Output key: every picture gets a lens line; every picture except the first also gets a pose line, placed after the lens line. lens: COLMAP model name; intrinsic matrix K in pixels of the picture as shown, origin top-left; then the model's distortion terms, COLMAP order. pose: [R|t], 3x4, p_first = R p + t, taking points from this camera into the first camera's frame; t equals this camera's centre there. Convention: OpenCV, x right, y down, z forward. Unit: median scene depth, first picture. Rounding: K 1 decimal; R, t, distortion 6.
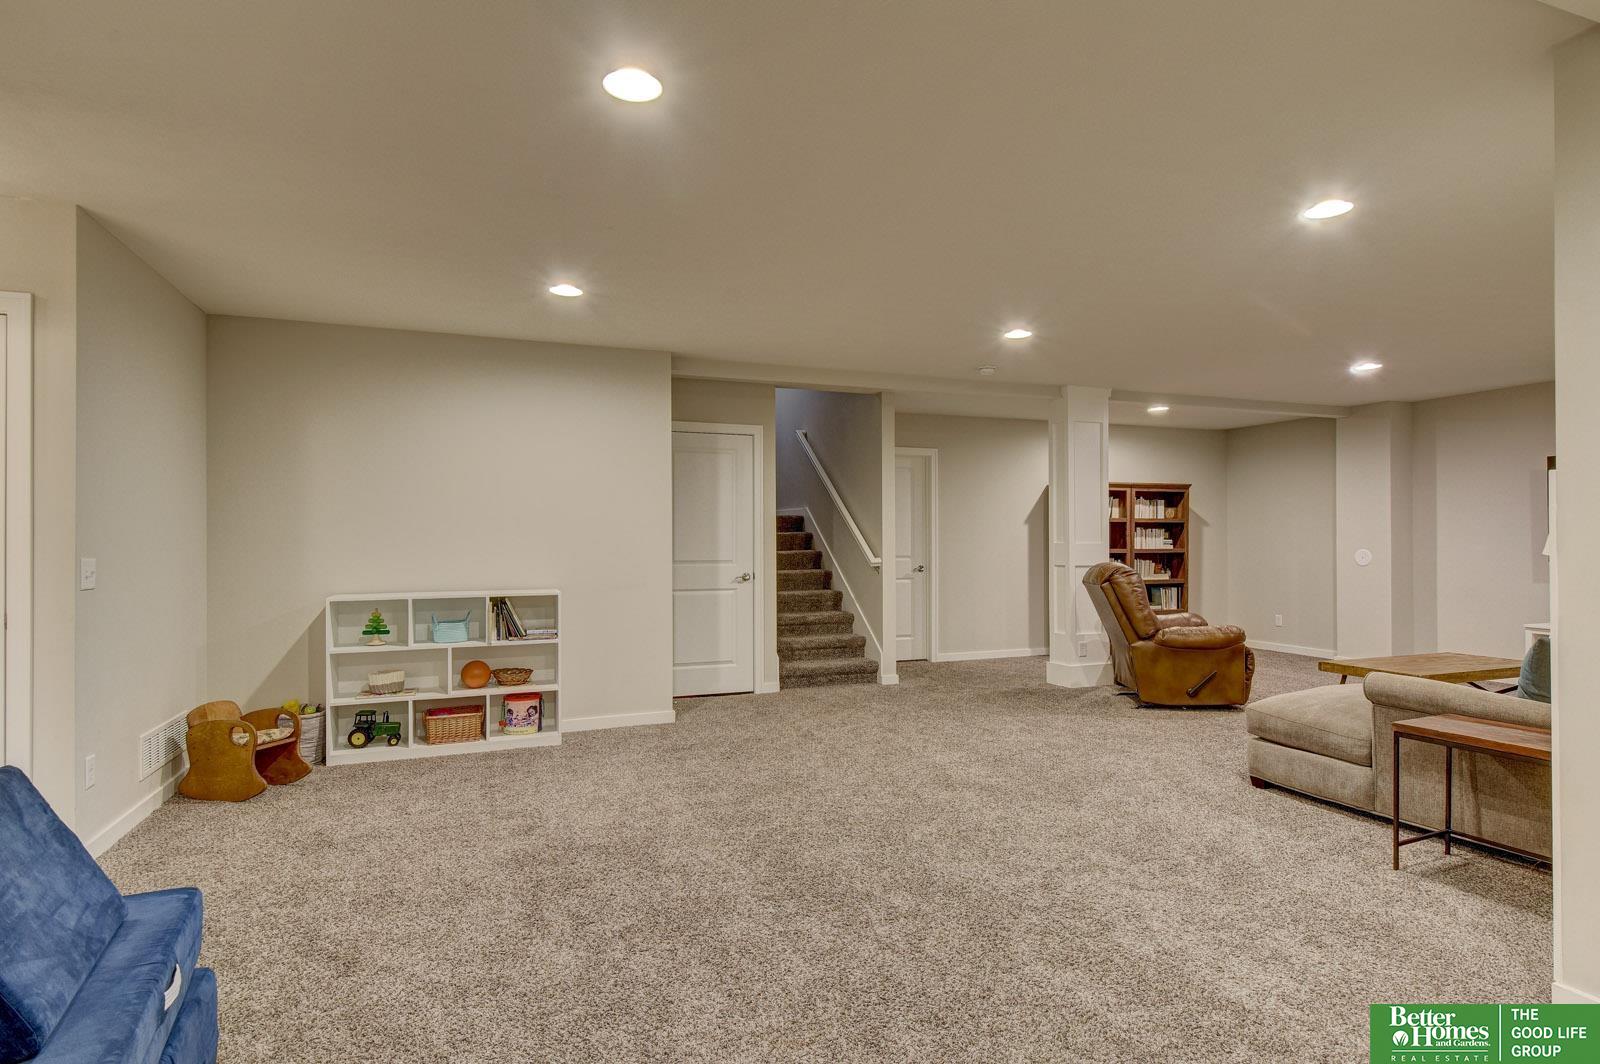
lens RADIAL K [[884.0, 0, 800.0], [0, 884.0, 532.0], [0, 0, 1]] dist [0.019478, -0.000823]
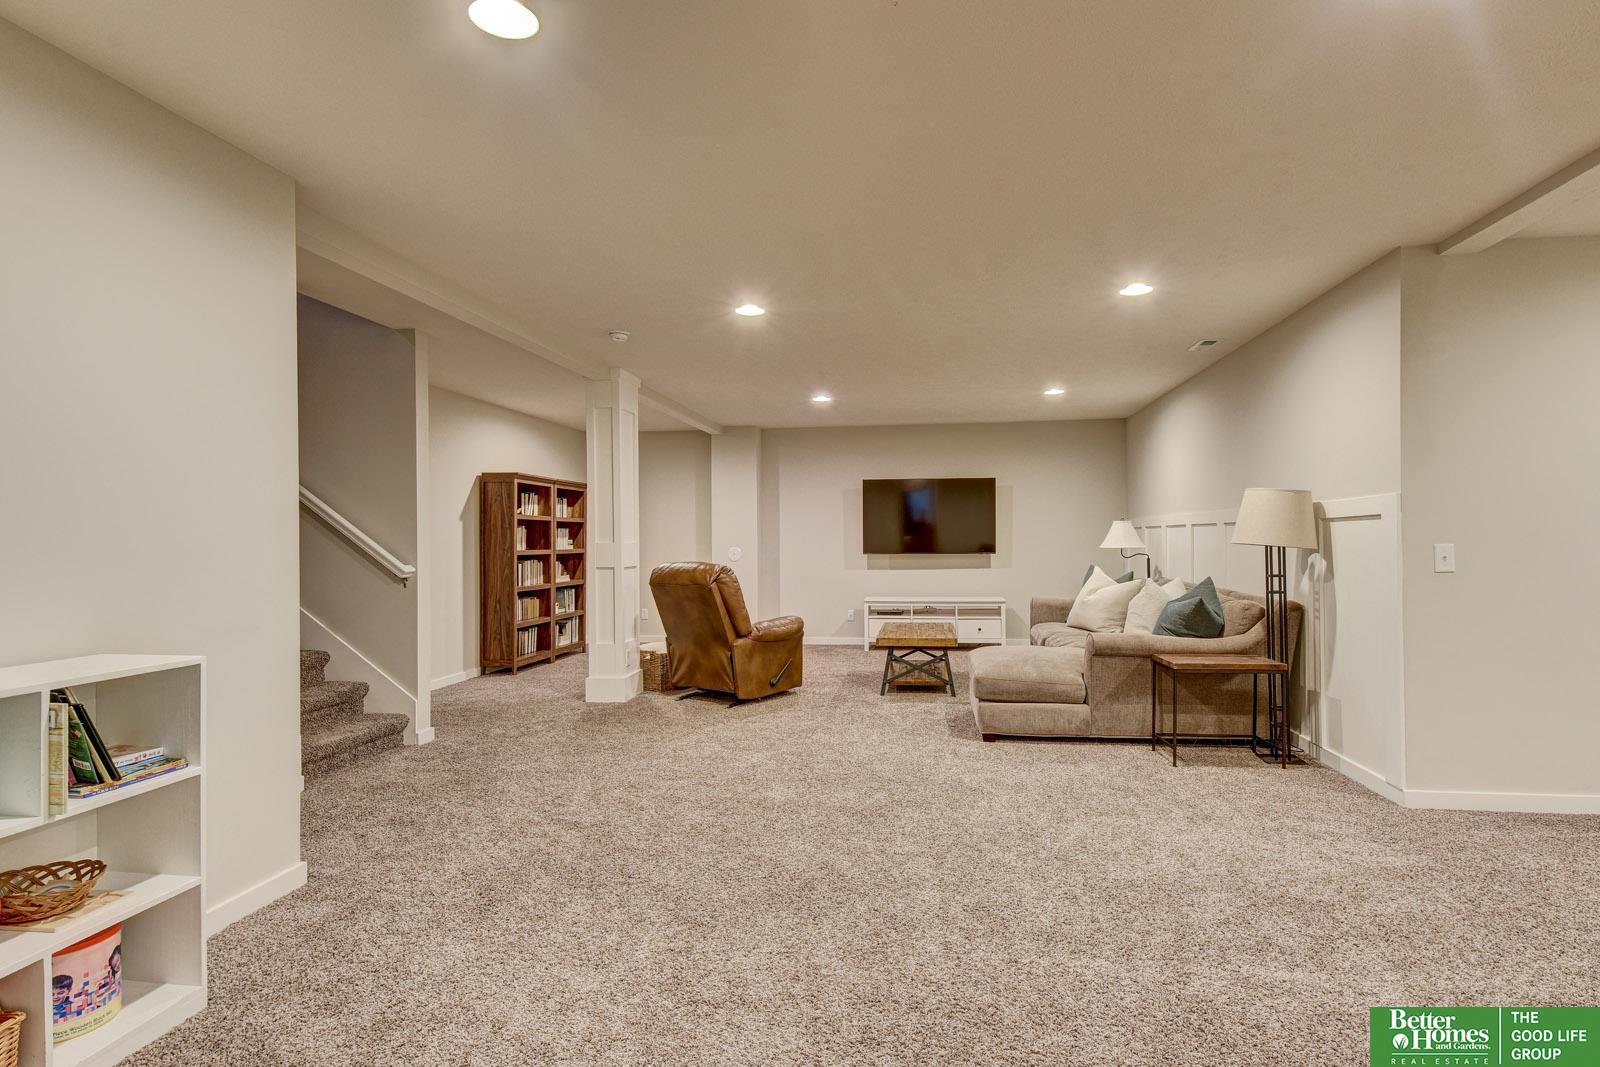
lens RADIAL K [[884.0, 0, 800.0], [0, 884.0, 533.5], [0, 0, 1]] dist [0.019478, -0.000823]
pose [[0.461329, 0.004146, 0.887220, -0.522306], [-0.000315, 0.999990, -0.004510, 0.009667], [-0.887229, 0.001801, 0.461325, 0.536271]]
